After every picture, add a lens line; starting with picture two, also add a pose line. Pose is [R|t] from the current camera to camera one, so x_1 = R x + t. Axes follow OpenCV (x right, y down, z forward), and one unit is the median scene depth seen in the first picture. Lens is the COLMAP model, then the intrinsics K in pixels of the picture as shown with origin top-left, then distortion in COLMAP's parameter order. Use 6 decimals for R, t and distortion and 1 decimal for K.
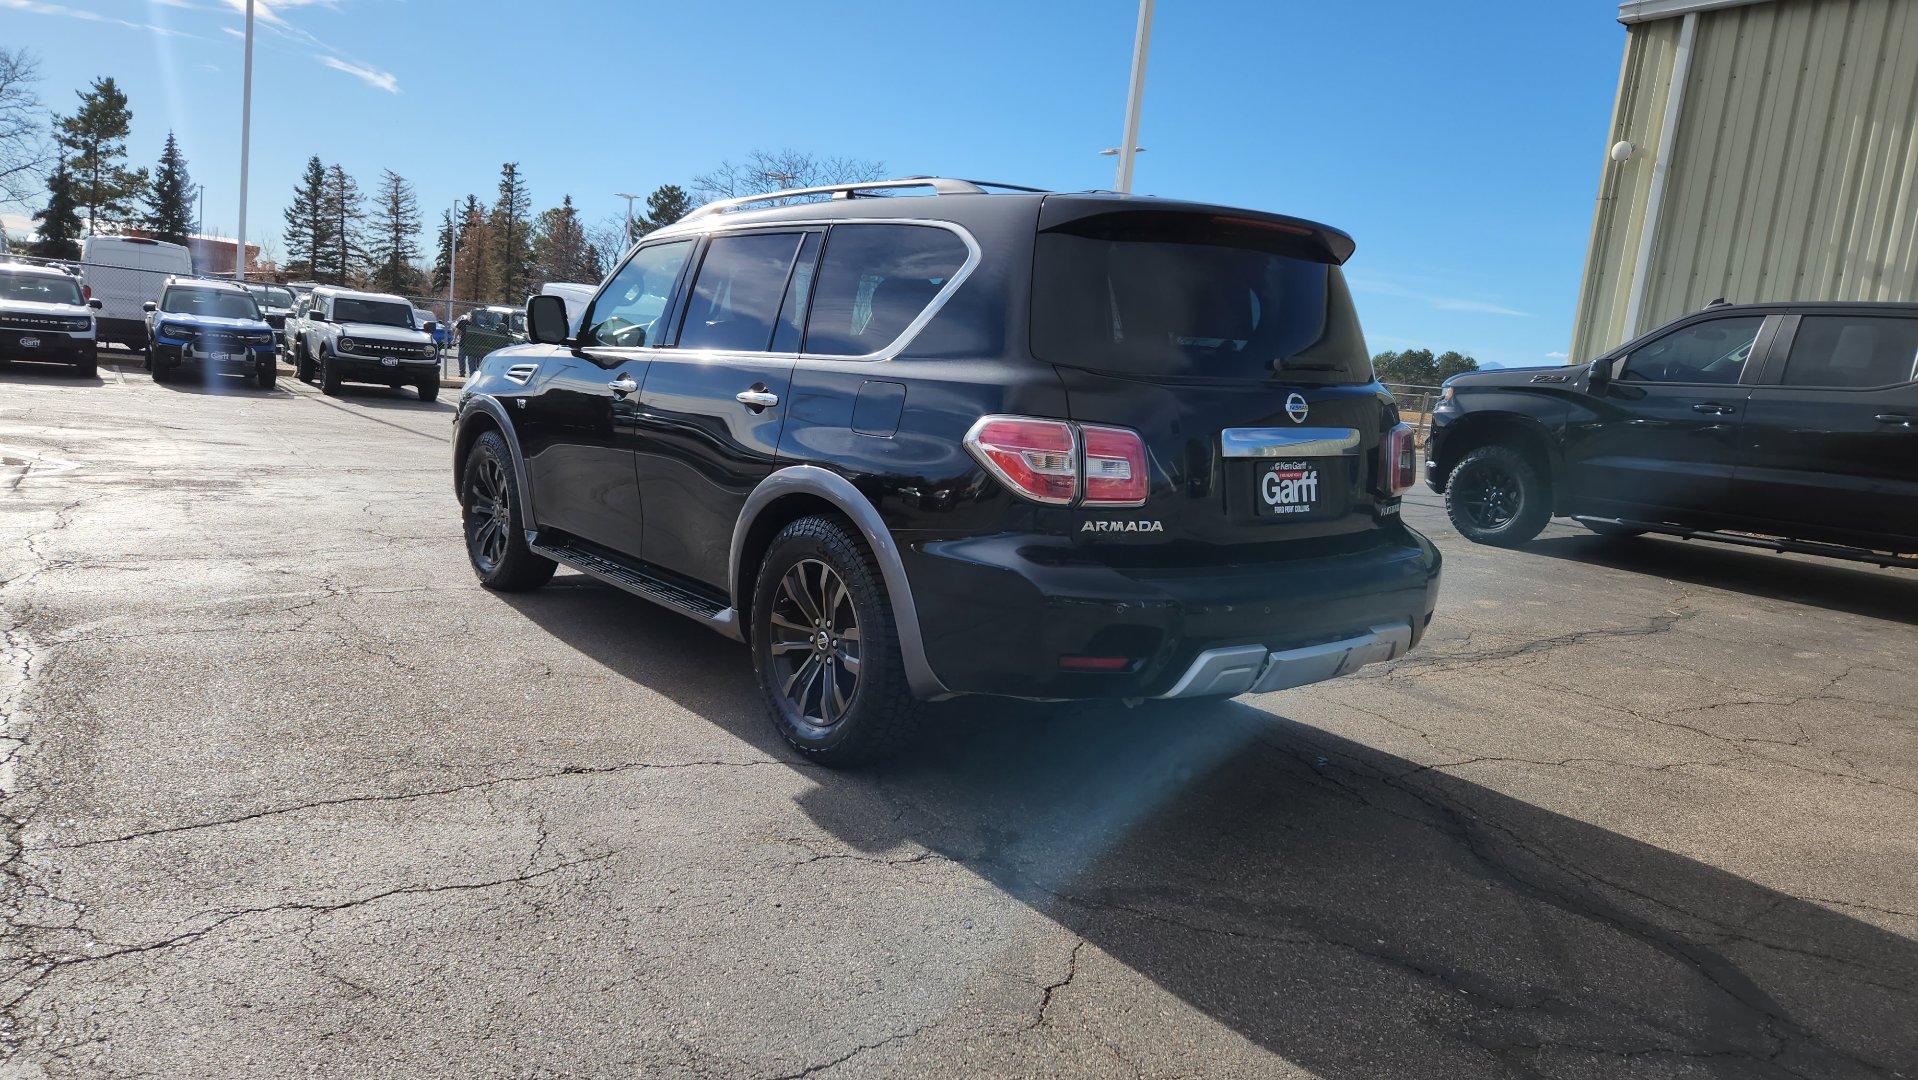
lens RADIAL K [[1282.8, 0, 921.0], [0, 1282.8, 531.4], [0, 0, 1]] dist [0.067997, -0.050812]
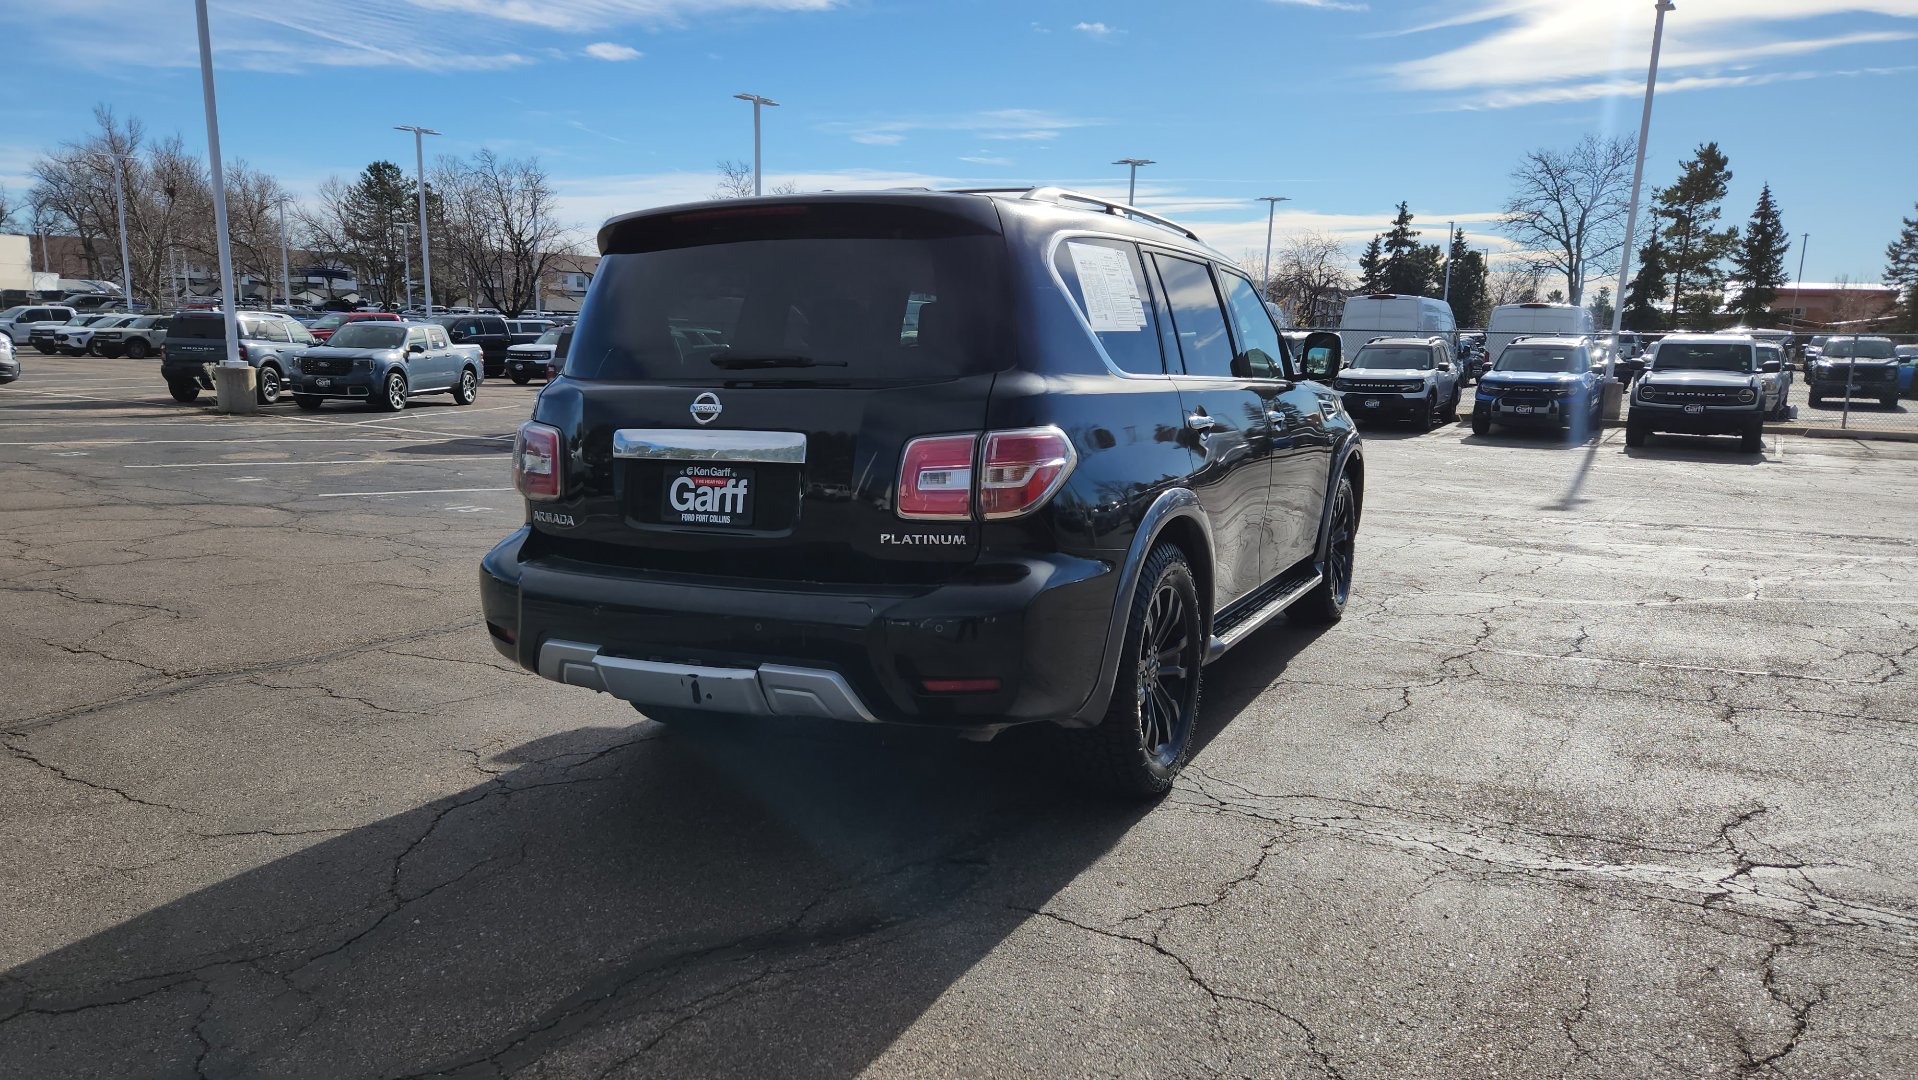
lens RADIAL K [[1281.9, 0, 928.9], [0, 1281.9, 558.2], [0, 0, 1]] dist [0.065082, -0.044733]
pose [[0.426522, 0.075500, -0.901320, 0.981594], [-0.098987, 0.994421, 0.036456, -0.031677], [0.899044, 0.073669, 0.431616, 0.620413]]
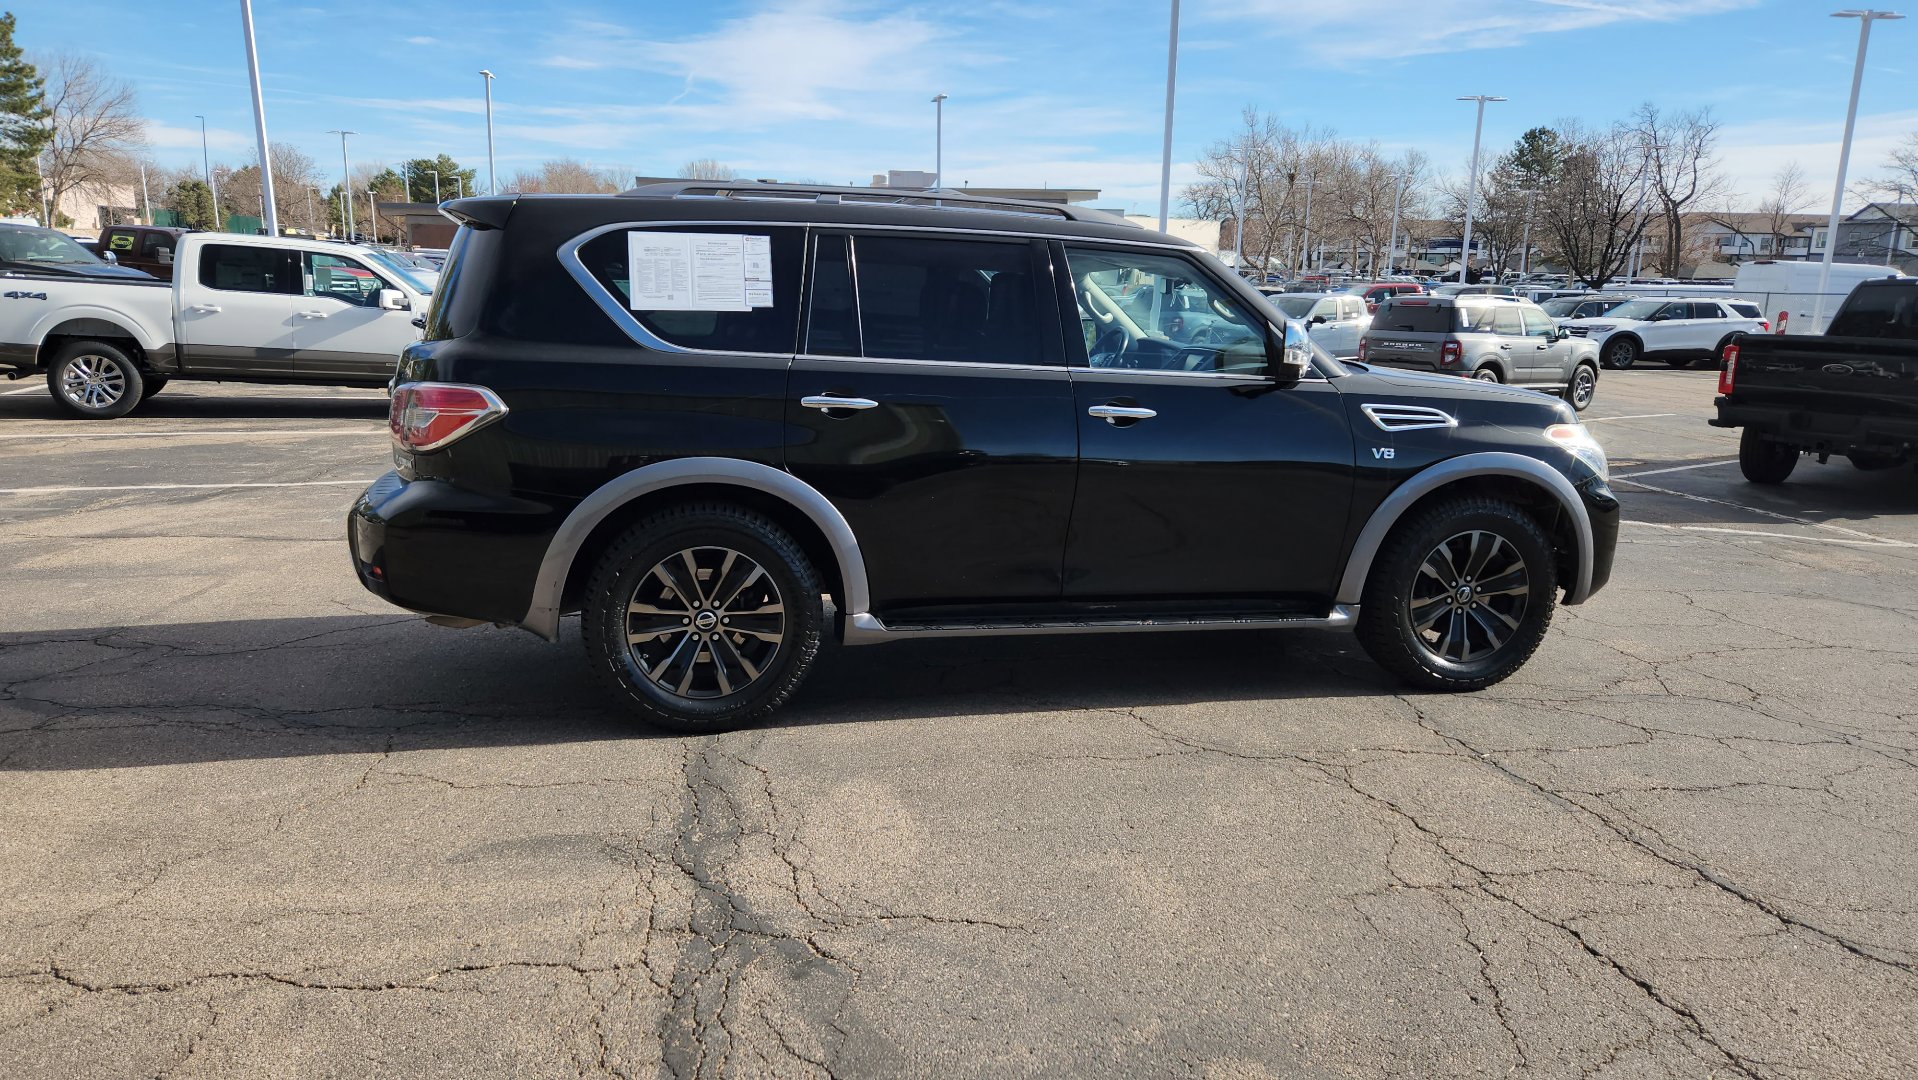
lens RADIAL K [[1285.6, 0, 935.0], [0, 1285.6, 542.6], [0, 0, 1]] dist [0.061676, -0.040990]
pose [[-0.385540, 0.088730, -0.918415, 1.073985], [-0.181462, 0.968635, 0.169758, -0.192671], [0.904672, 0.232105, -0.357346, 1.641407]]
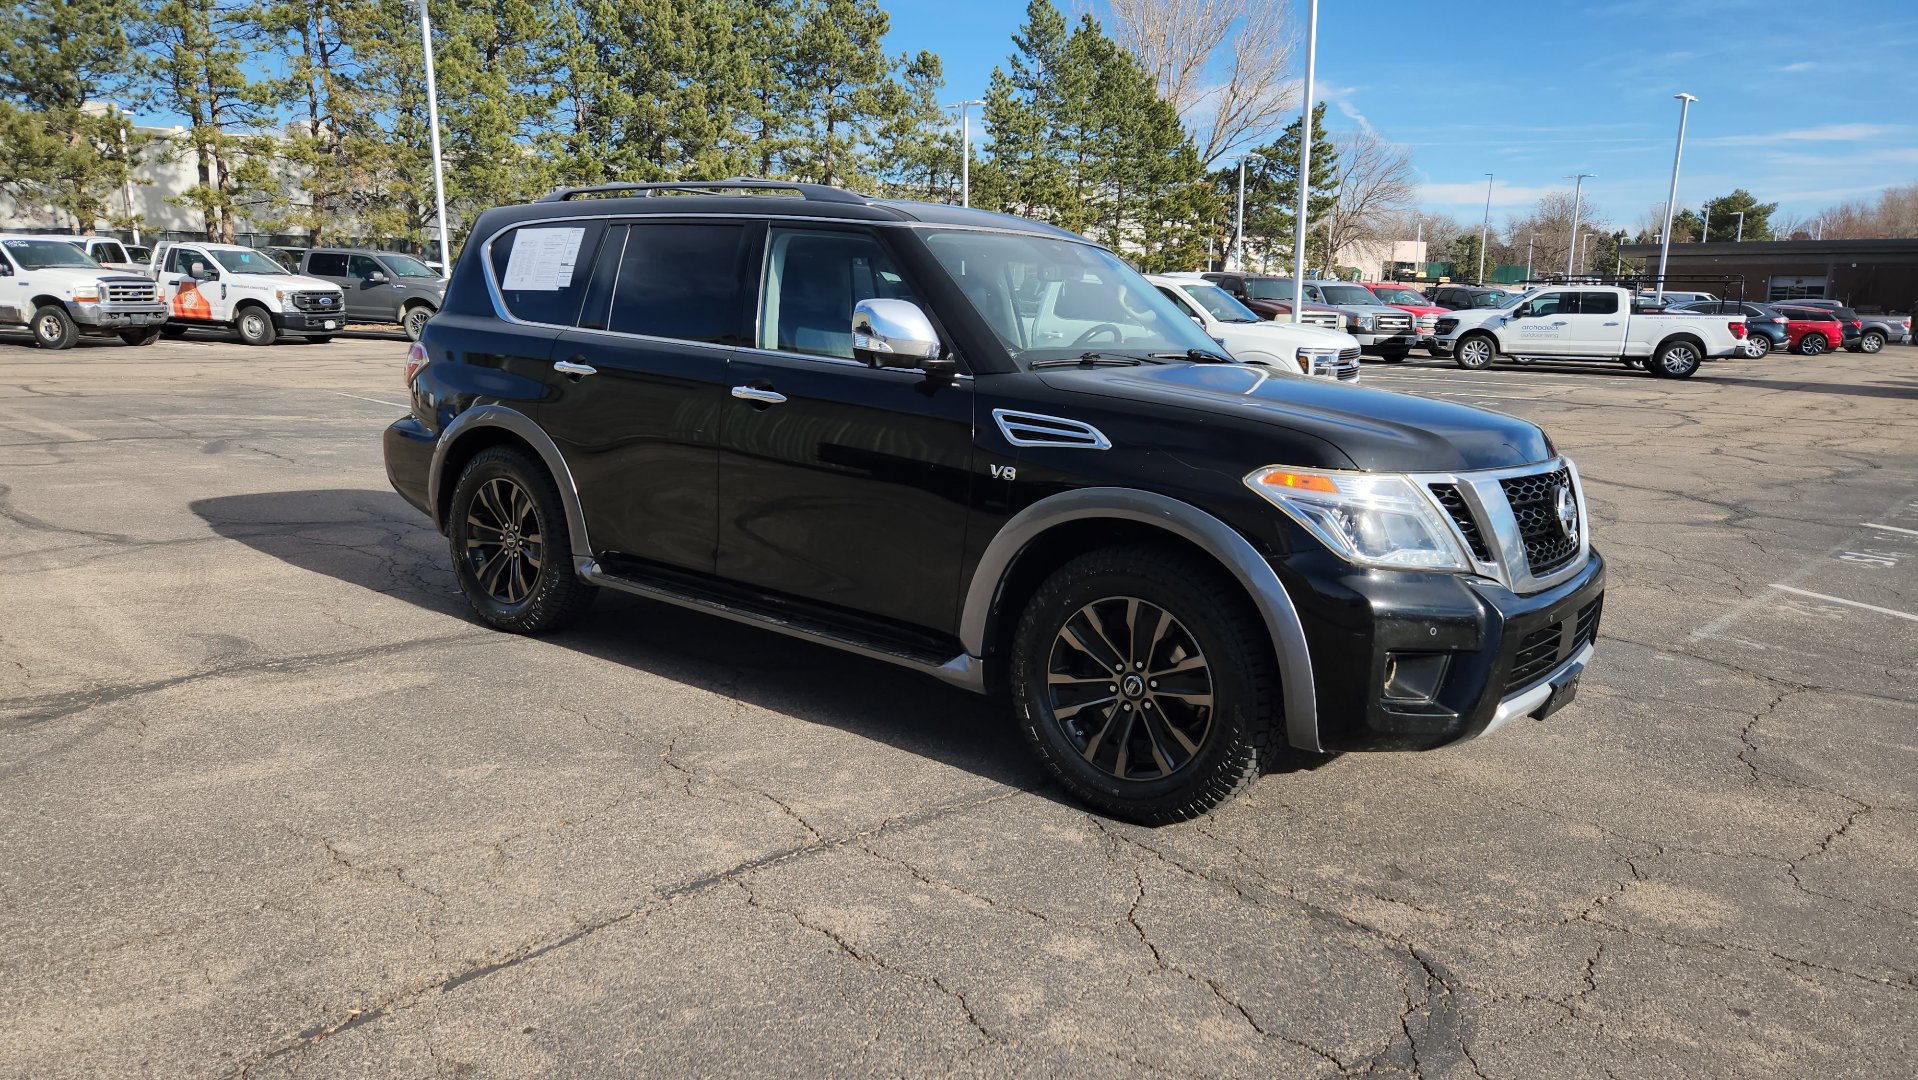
lens RADIAL K [[1285.6, 0, 943.1], [0, 1285.6, 545.5], [0, 0, 1]] dist [0.061676, -0.040990]
pose [[-0.957934, -0.059339, -0.280787, 0.202792], [-0.144431, 0.945139, 0.293004, -0.346111], [0.247996, 0.321232, -0.913952, 2.354782]]
